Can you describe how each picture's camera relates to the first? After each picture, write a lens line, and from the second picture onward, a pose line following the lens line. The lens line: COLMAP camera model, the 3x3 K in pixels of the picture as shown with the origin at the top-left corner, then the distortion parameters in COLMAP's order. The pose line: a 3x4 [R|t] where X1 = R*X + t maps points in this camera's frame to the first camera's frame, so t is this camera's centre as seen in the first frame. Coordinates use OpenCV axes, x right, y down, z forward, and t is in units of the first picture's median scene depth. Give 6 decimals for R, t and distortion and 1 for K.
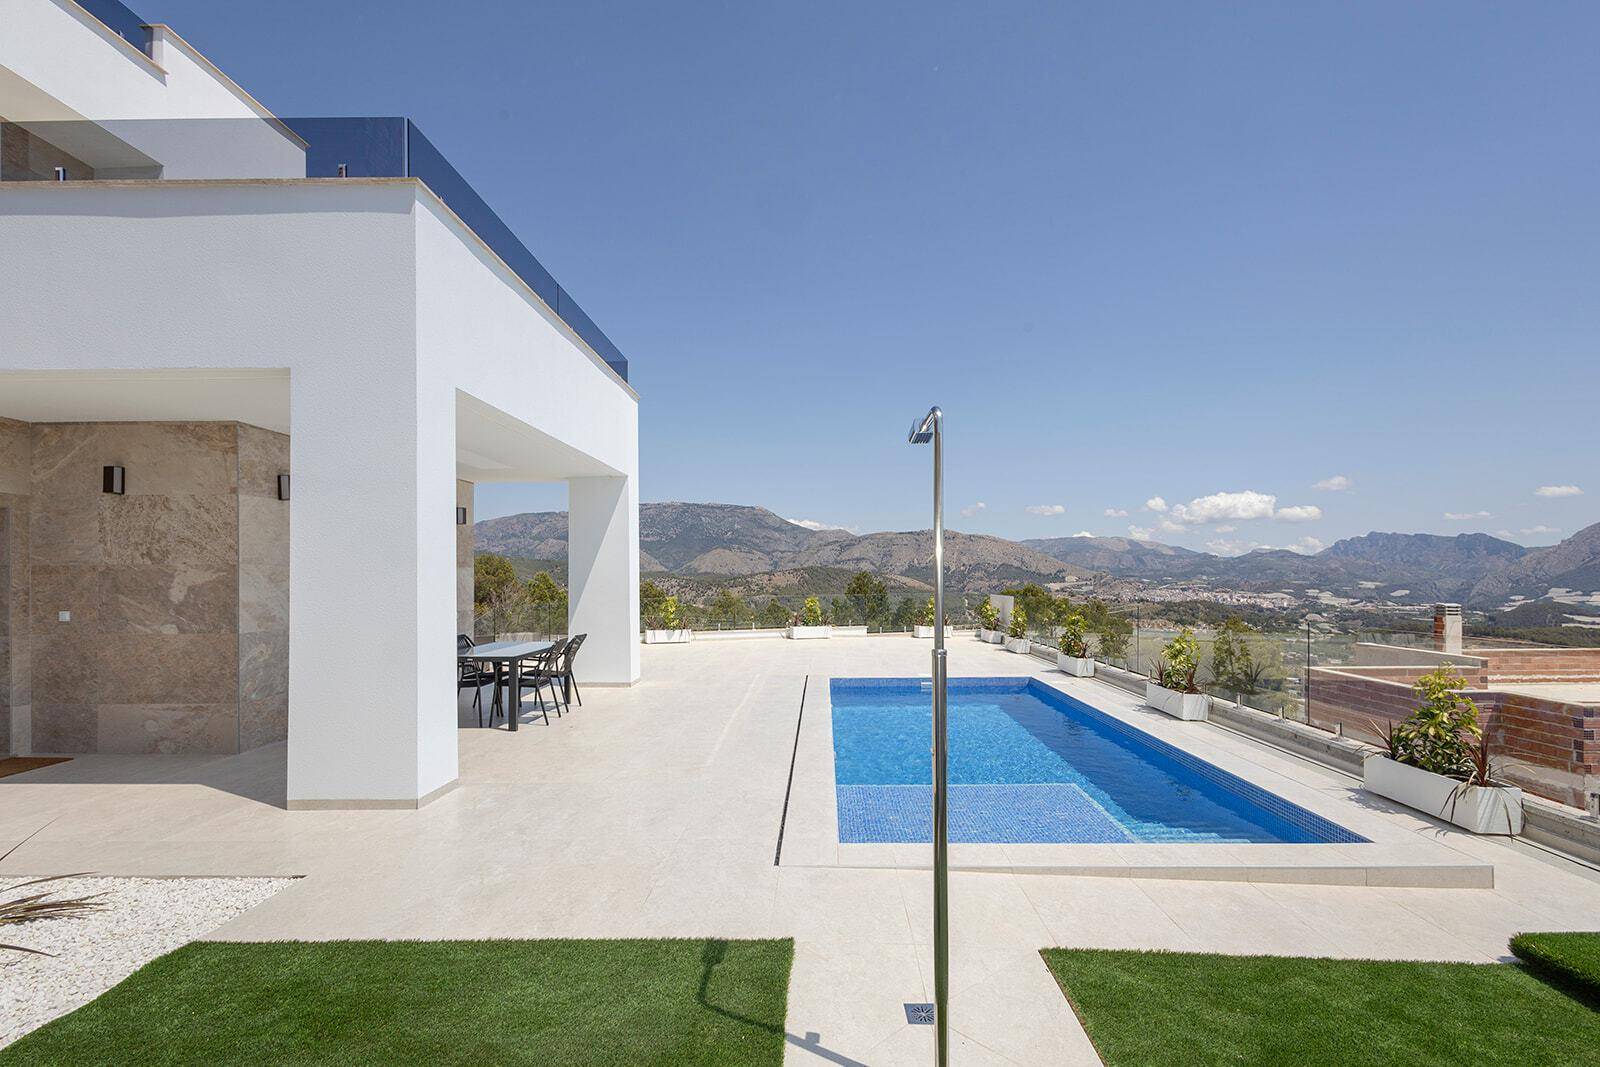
lens RADIAL K [[760.6, 0, 813.2], [0, 760.6, 577.2], [0, 0, 1]] dist [0.004437, 0.000040]
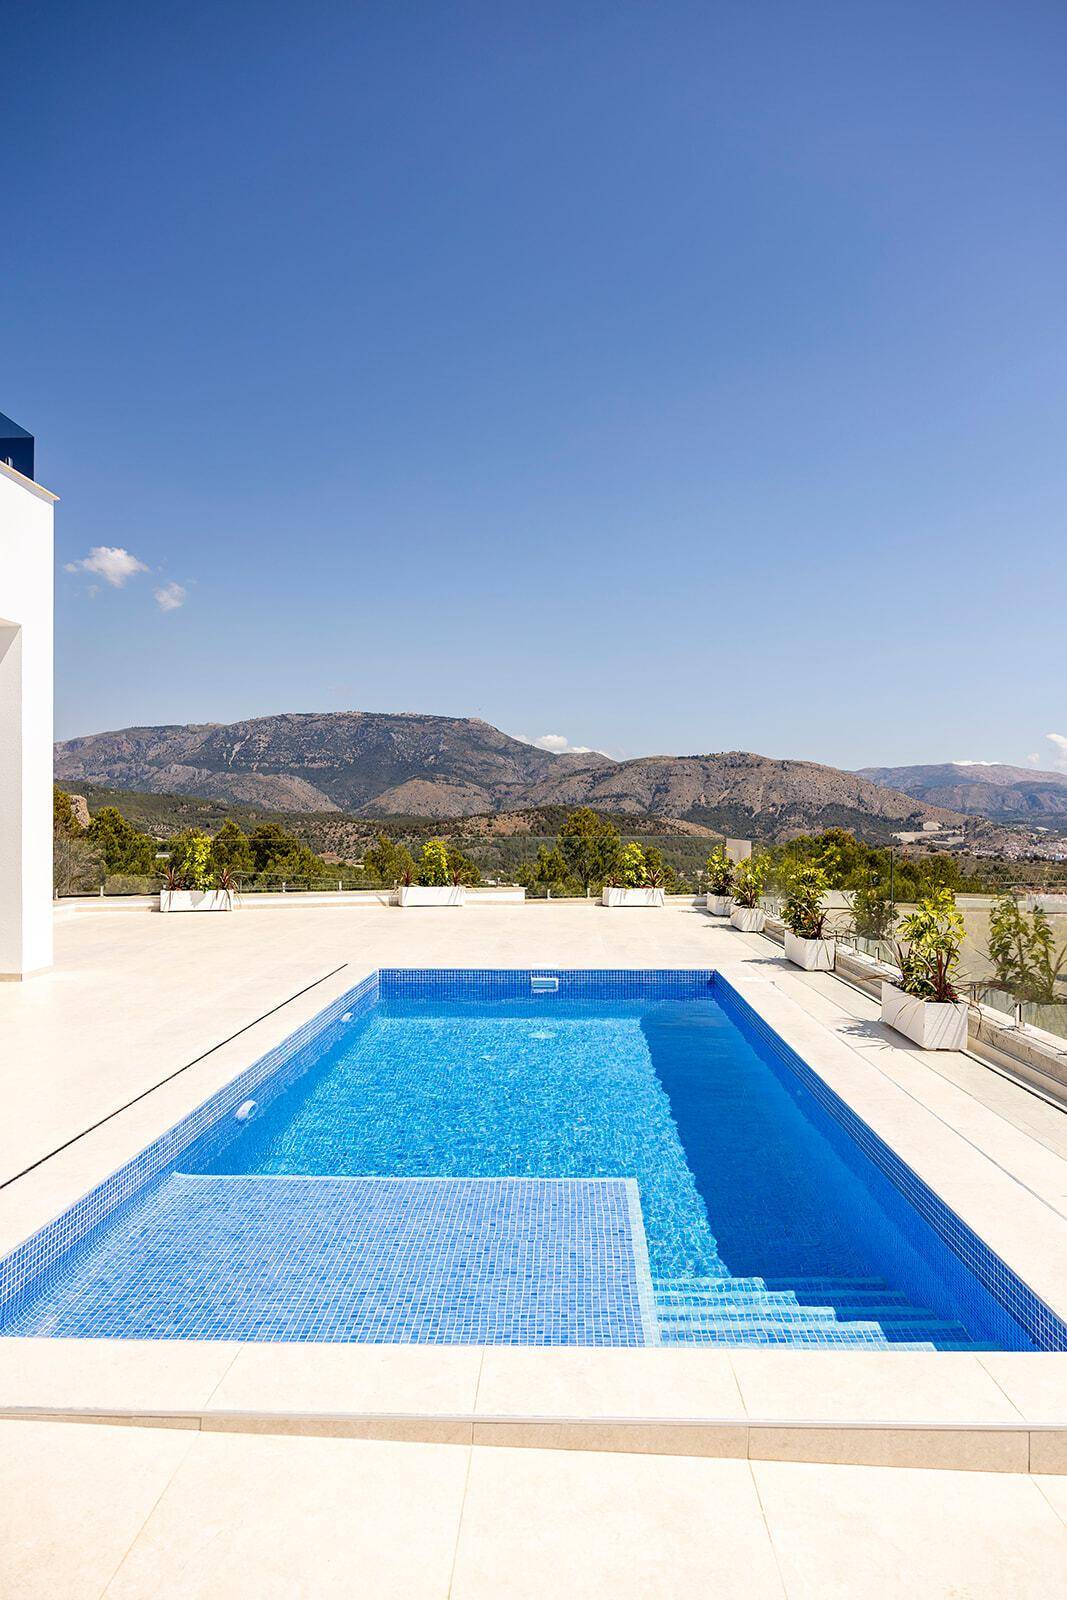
lens RADIAL K [[1105.1, 0, 533.5], [0, 1105.1, 800.0], [0, 0, 1]] dist [-0.001658, 0.000300]
pose [[0.999761, 0.004930, -0.021318, 0.101322], [-0.005352, 0.999790, -0.019777, 0.010256], [0.021216, 0.019887, 0.999577, 0.082888]]
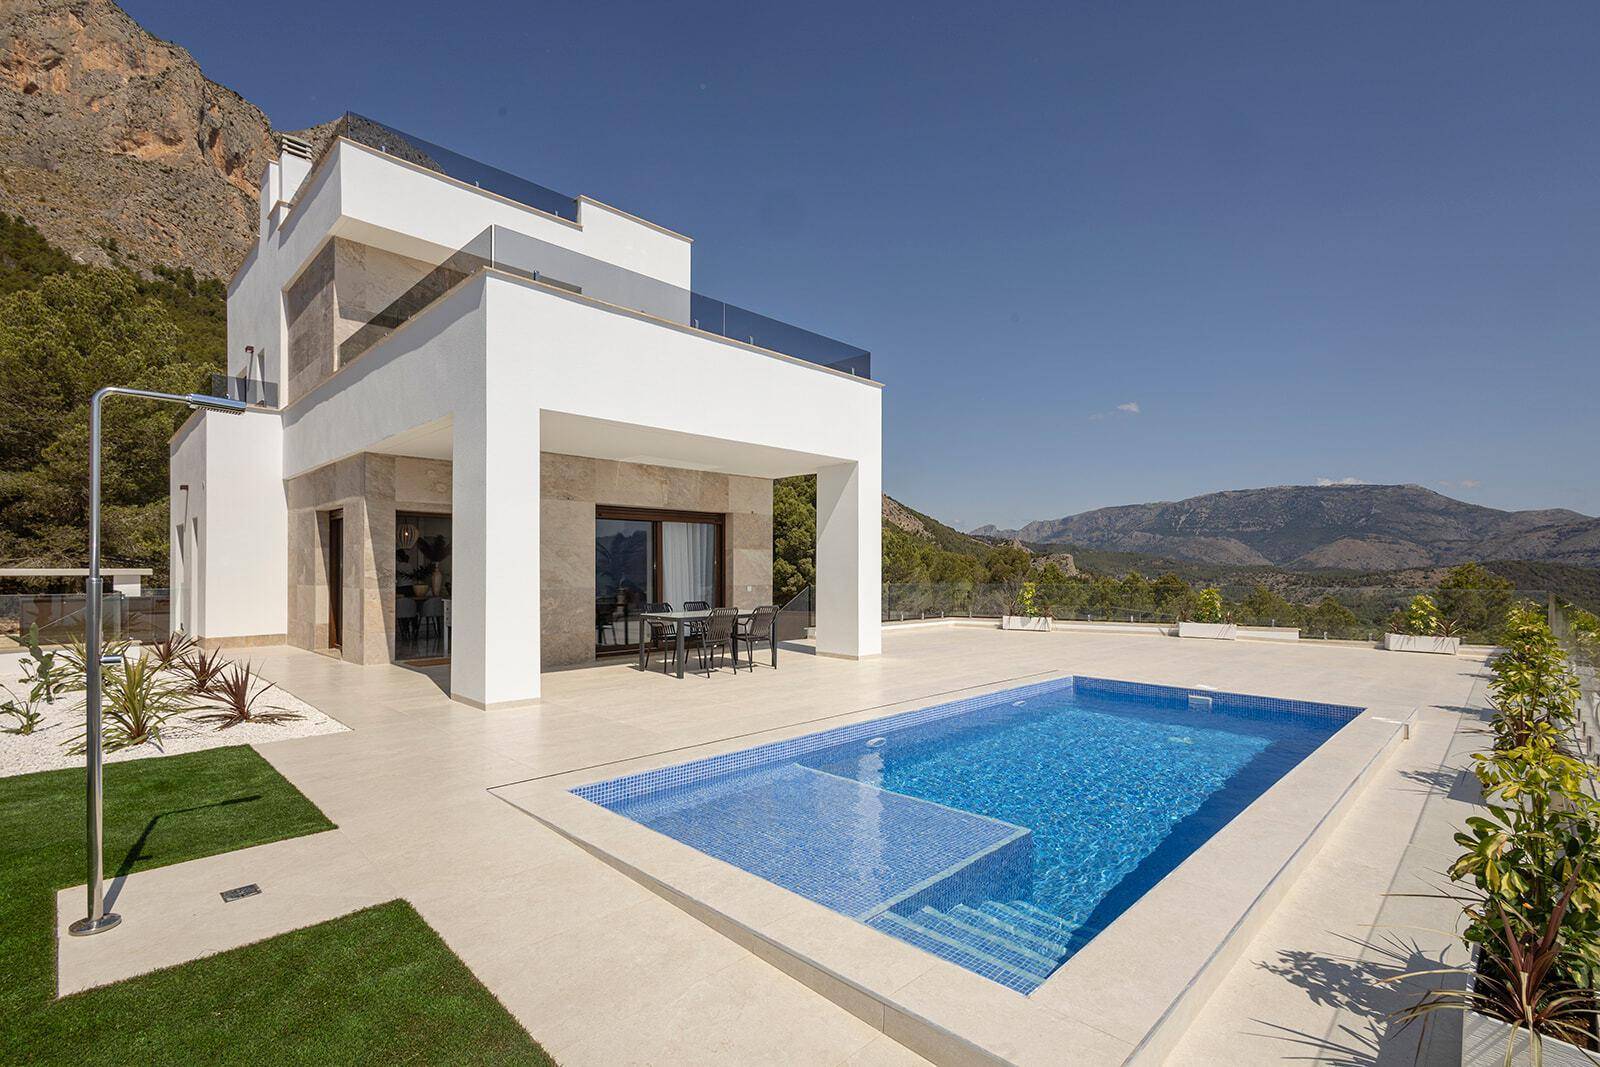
lens RADIAL K [[737.0, 0, 794.6], [0, 737.0, 568.6], [0, 0, 1]] dist [0.004758, -0.000020]
pose [[0.716021, 0.011939, -0.697977, 0.235918], [-0.013235, 0.999906, 0.003526, 0.008261], [0.697953, 0.006713, 0.716112, 0.116868]]
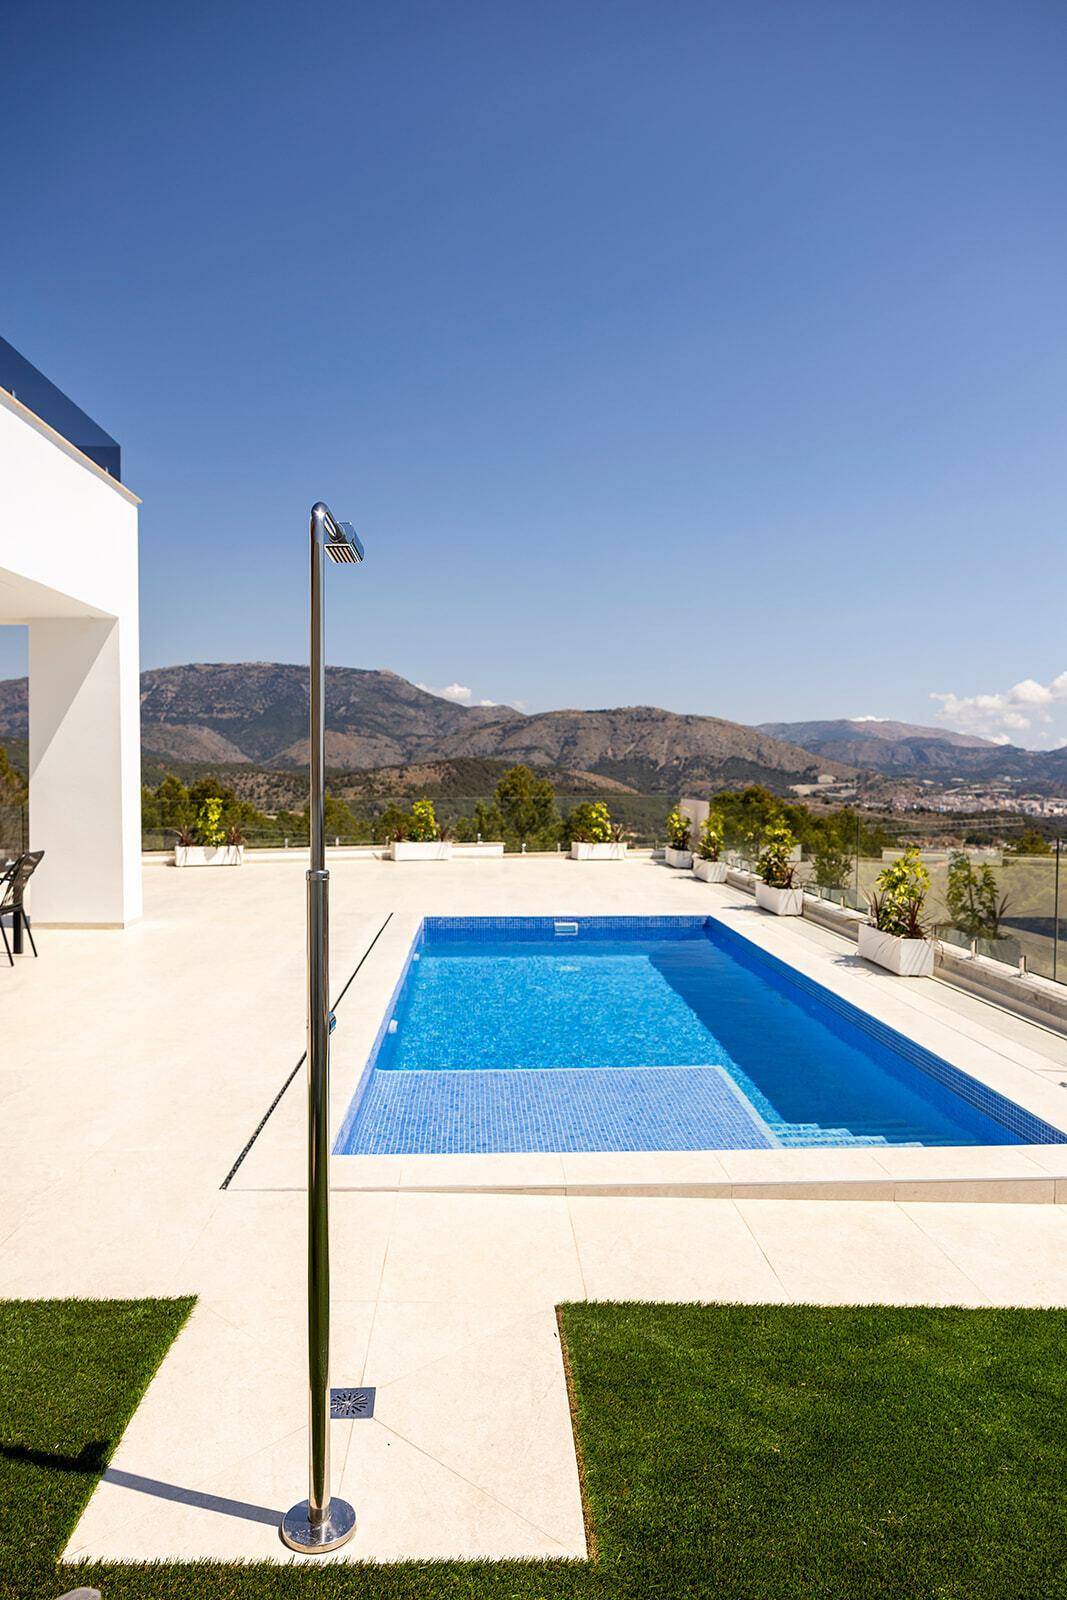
lens RADIAL K [[1087.7, 0, 533.5], [0, 1087.7, 800.0], [0, 0, 1]] dist [-0.002395, -0.002087]
pose [[0.997977, 0.007967, 0.063073, 0.036720], [-0.009488, 0.999670, 0.023866, 0.001084], [-0.062862, -0.024416, 0.997724, 0.004418]]
